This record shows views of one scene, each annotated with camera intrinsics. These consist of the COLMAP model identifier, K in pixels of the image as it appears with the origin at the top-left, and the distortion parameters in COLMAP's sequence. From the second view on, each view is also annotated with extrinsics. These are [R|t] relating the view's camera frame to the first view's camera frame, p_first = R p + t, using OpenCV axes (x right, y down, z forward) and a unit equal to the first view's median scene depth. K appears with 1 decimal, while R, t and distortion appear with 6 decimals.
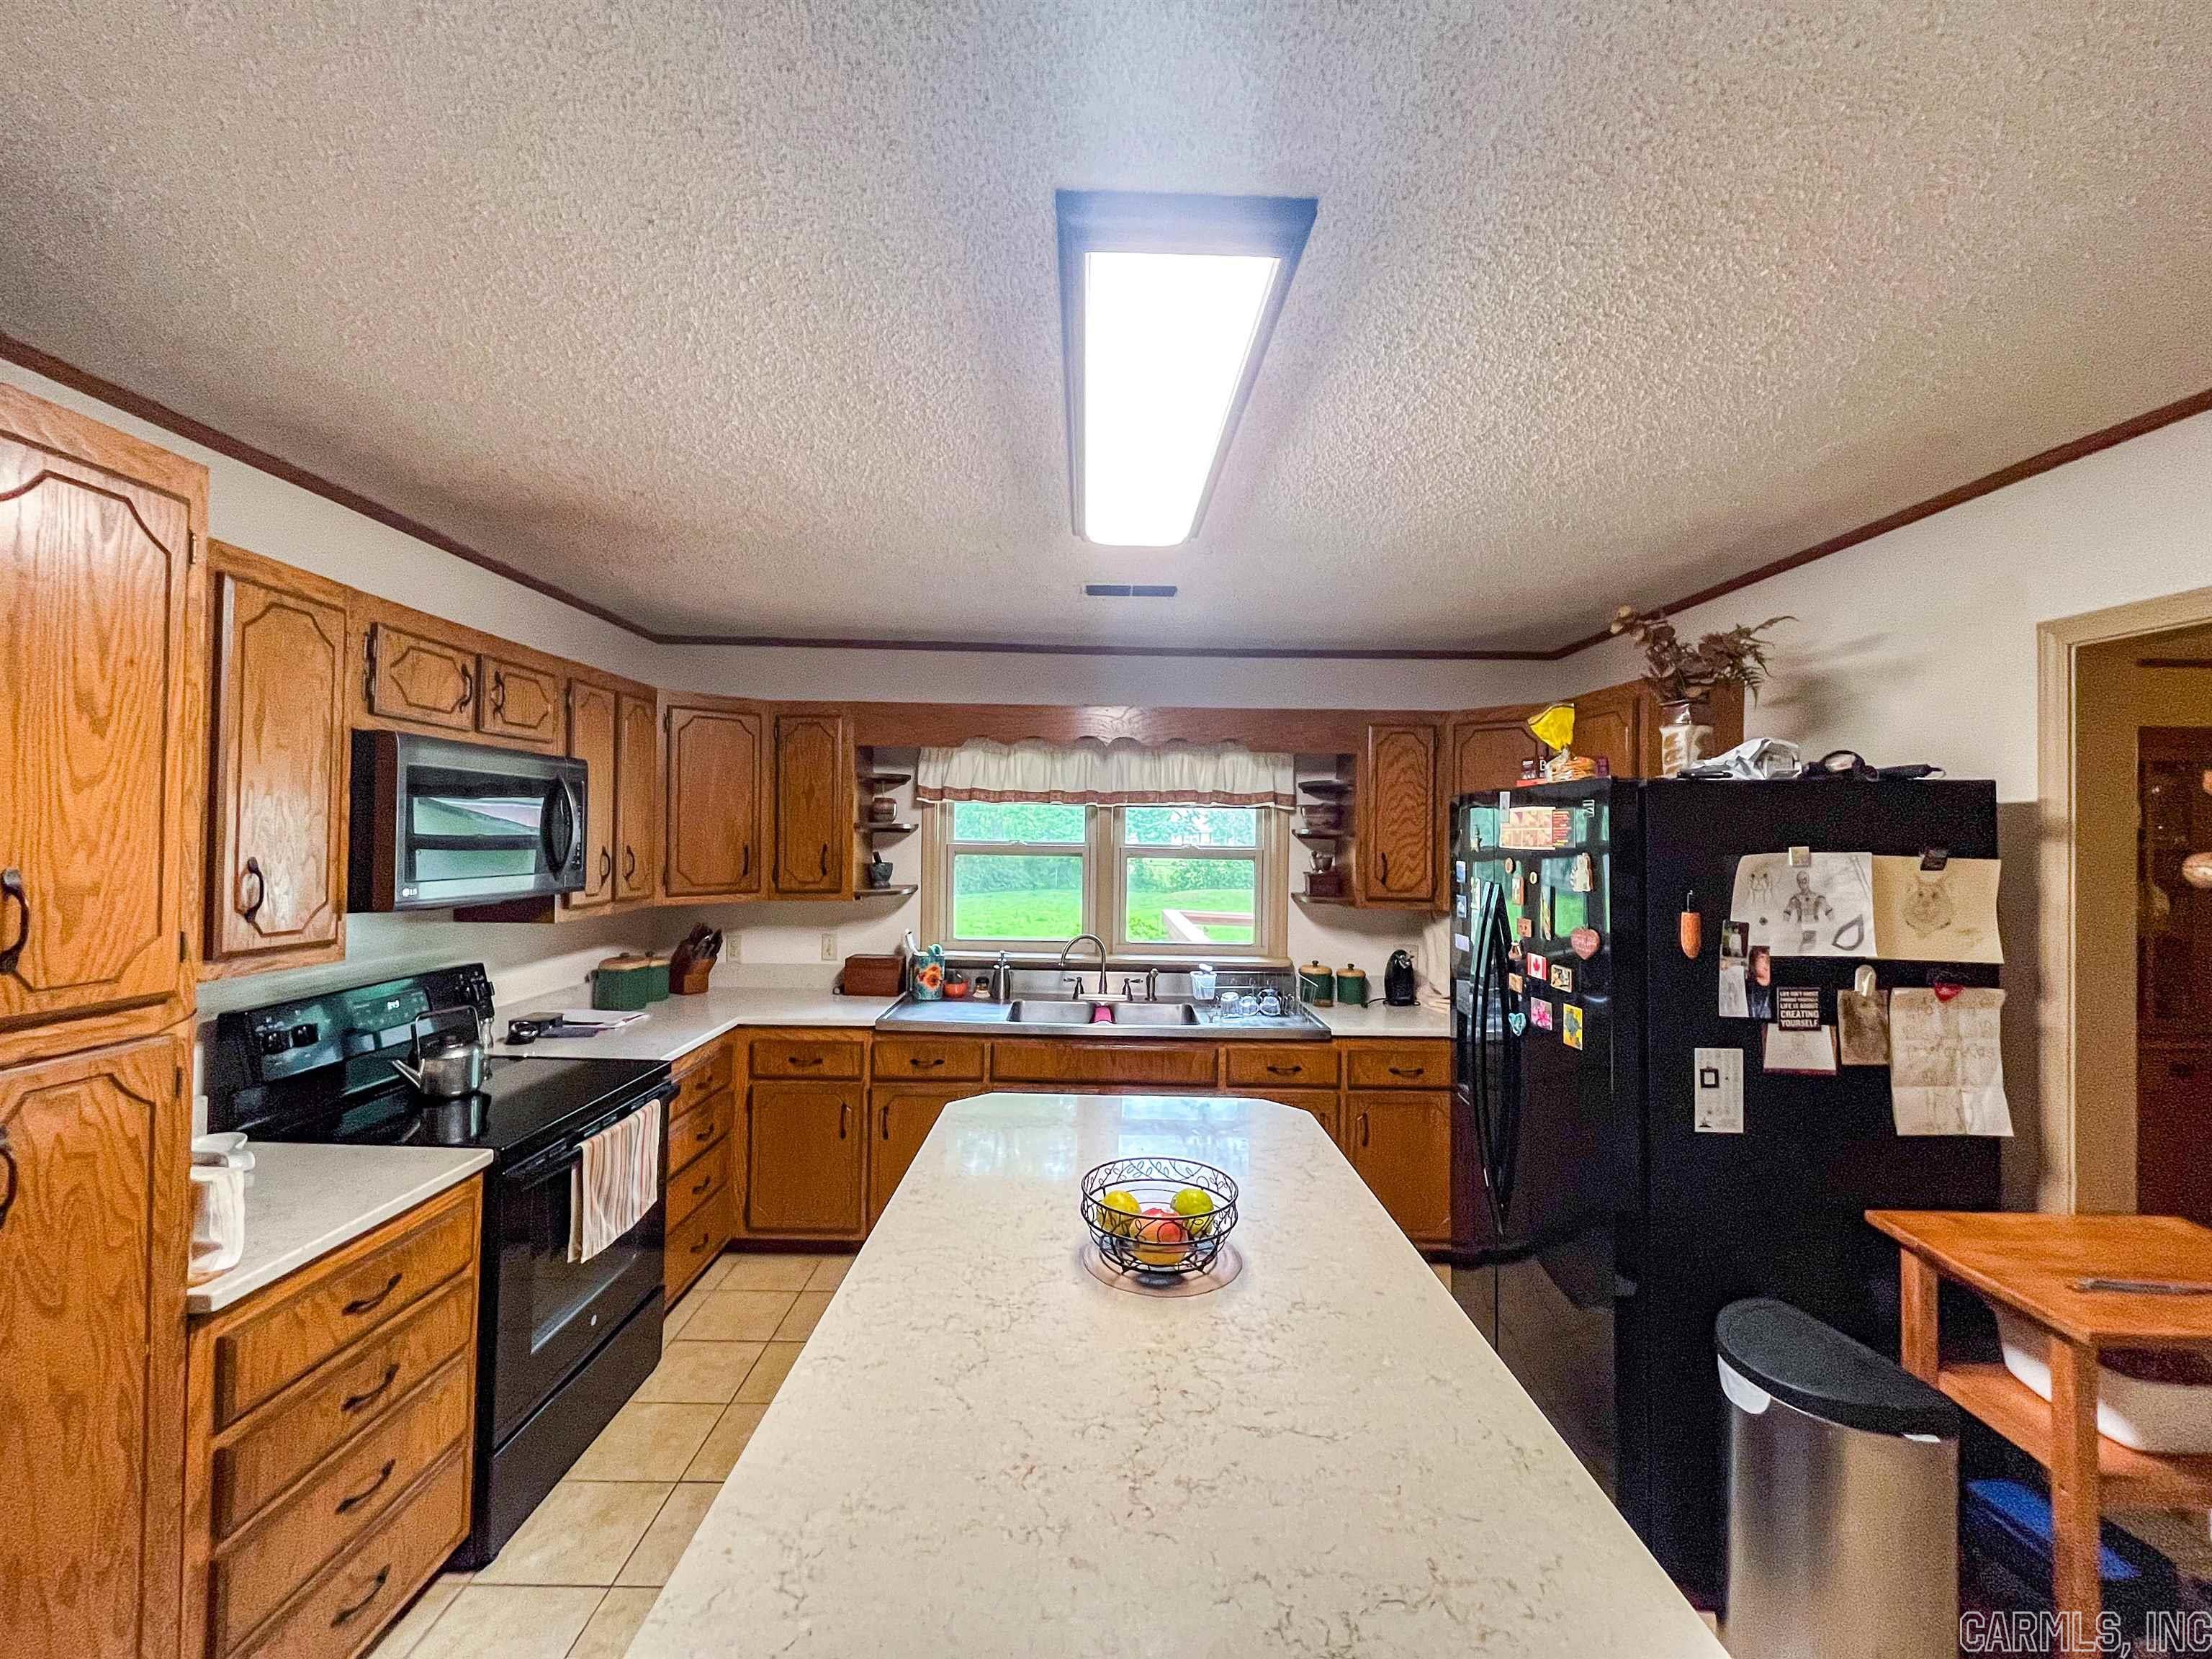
lens RADIAL K [[895.2, 0, 1101.9], [0, 895.2, 820.7], [0, 0, 1]] dist [-0.002981, -0.001339]
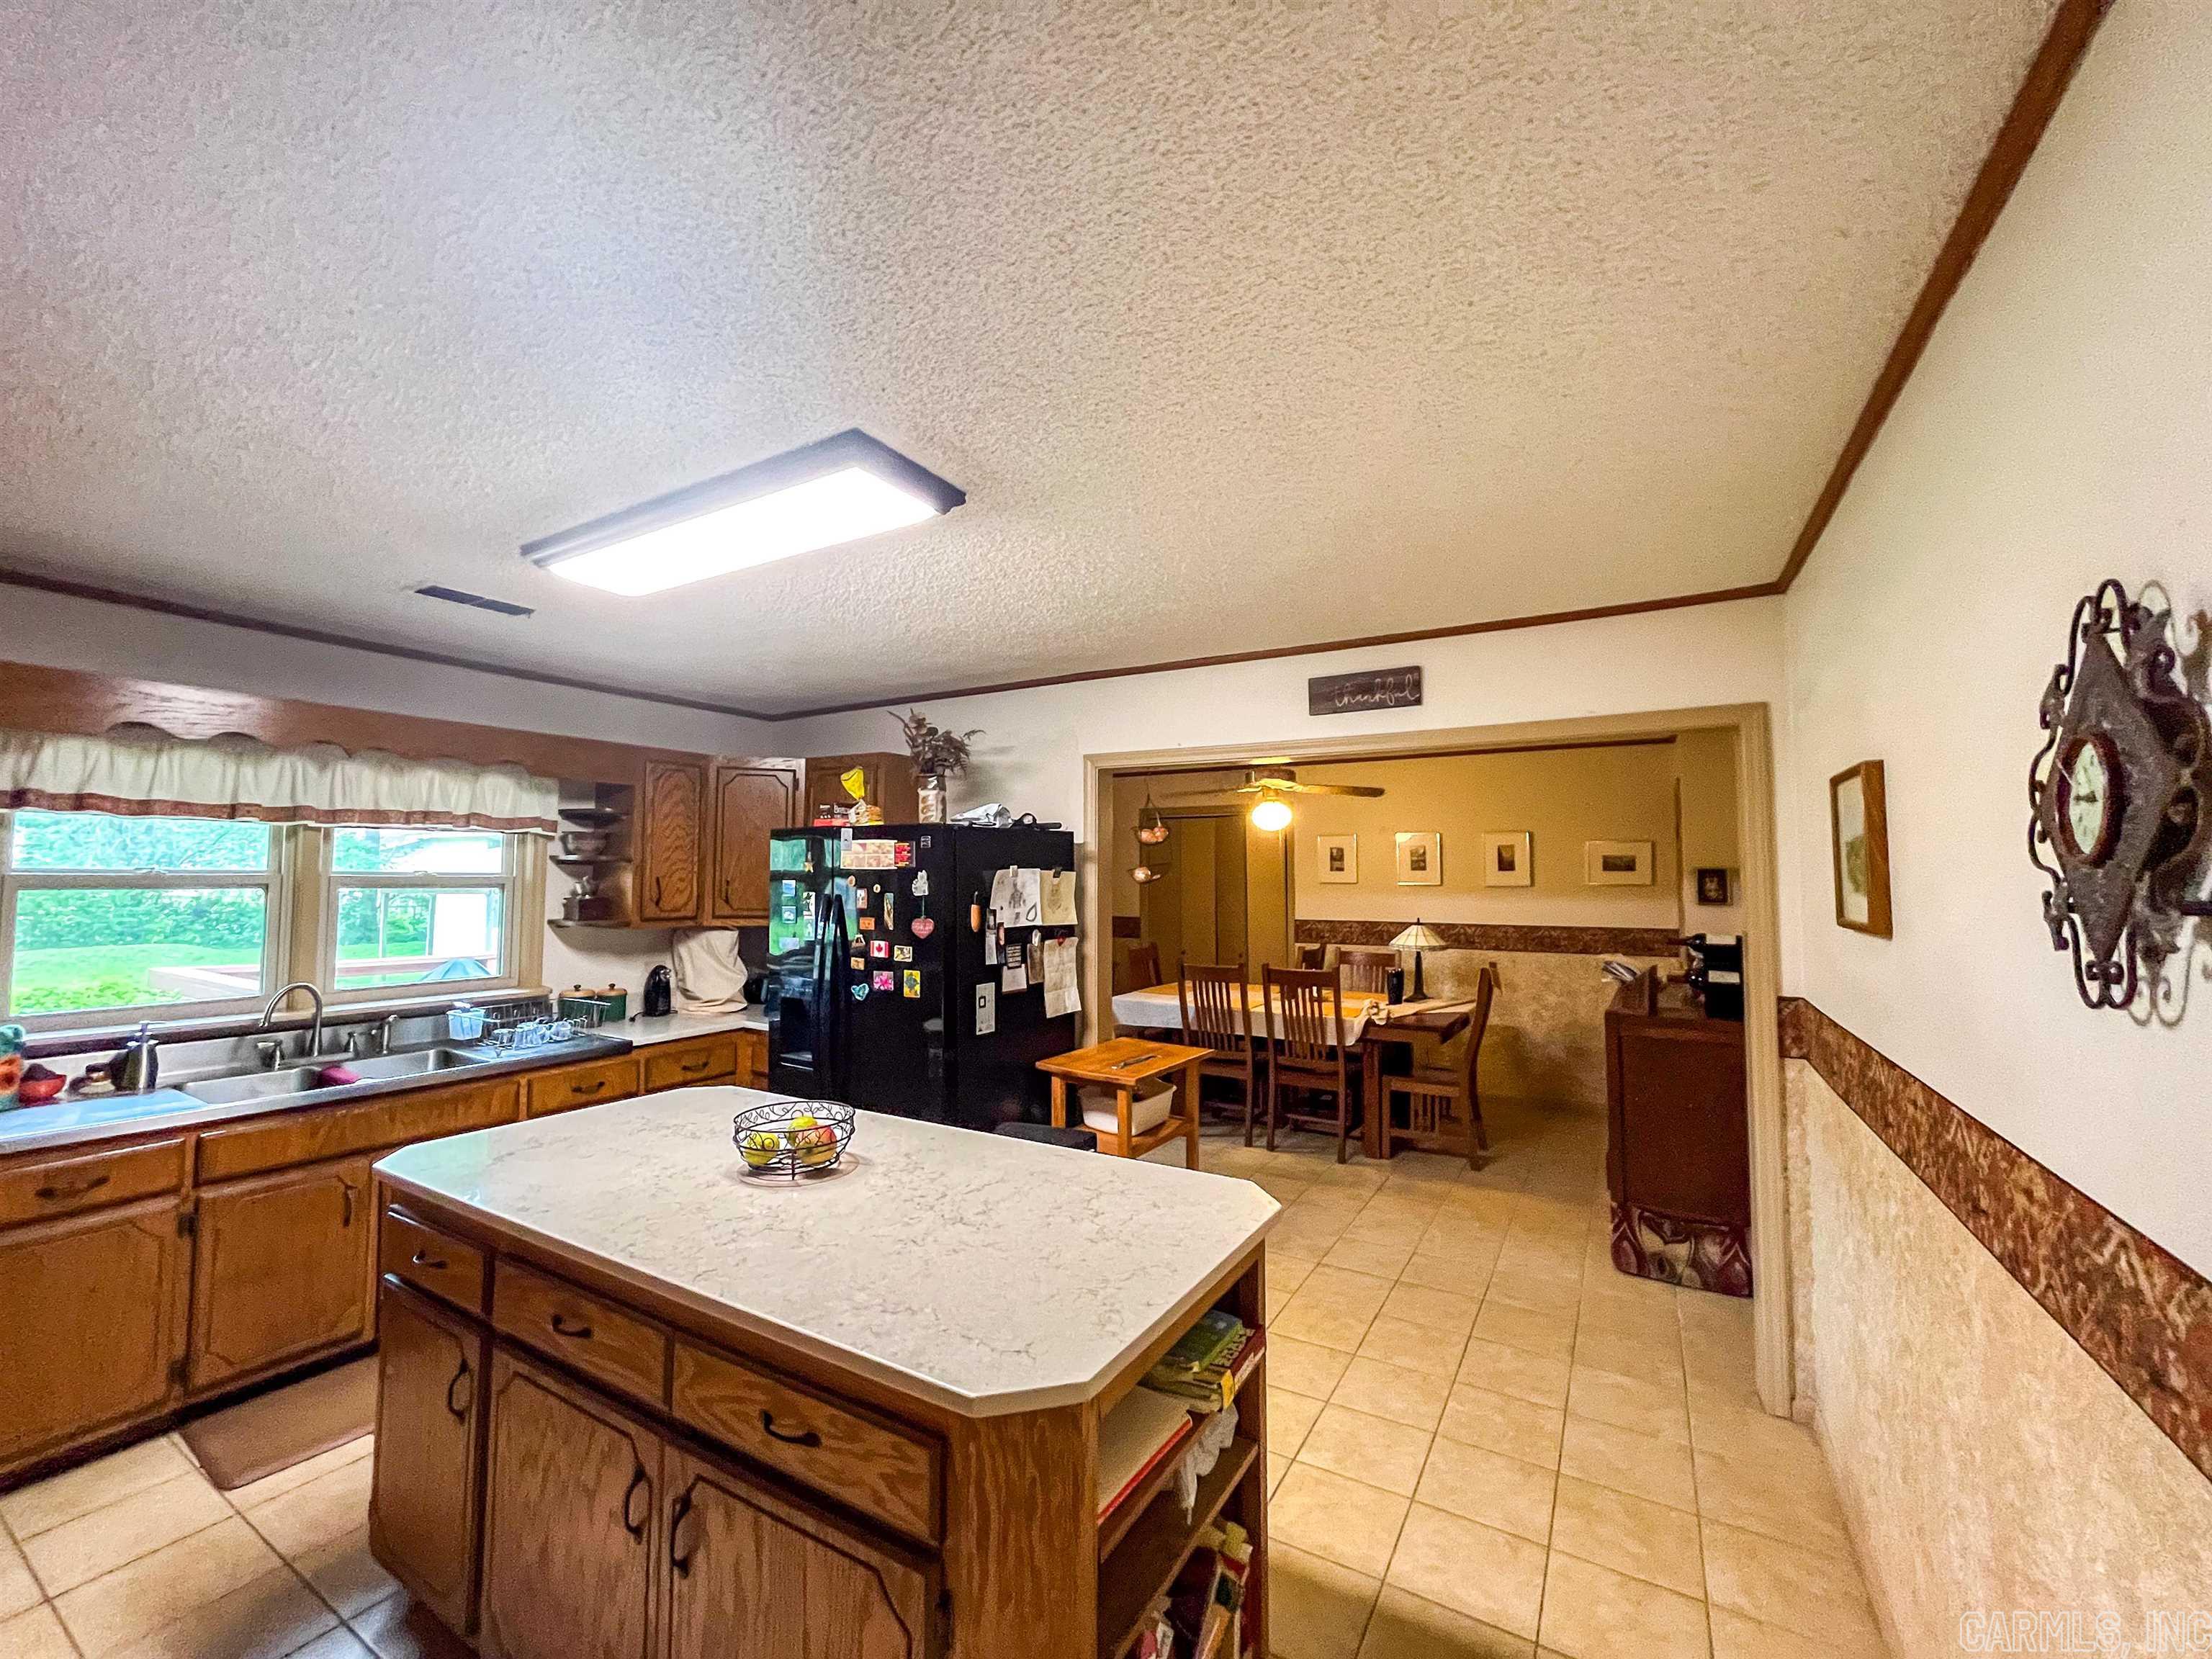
lens RADIAL K [[895.2, 0, 1102.5], [0, 895.2, 823.4], [0, 0, 1]] dist [-0.002981, -0.001339]
pose [[0.512762, 0.036601, 0.857750, -0.624318], [-0.010556, 0.999284, -0.036330, 0.006998], [-0.858466, 0.009574, 0.512781, -0.069601]]
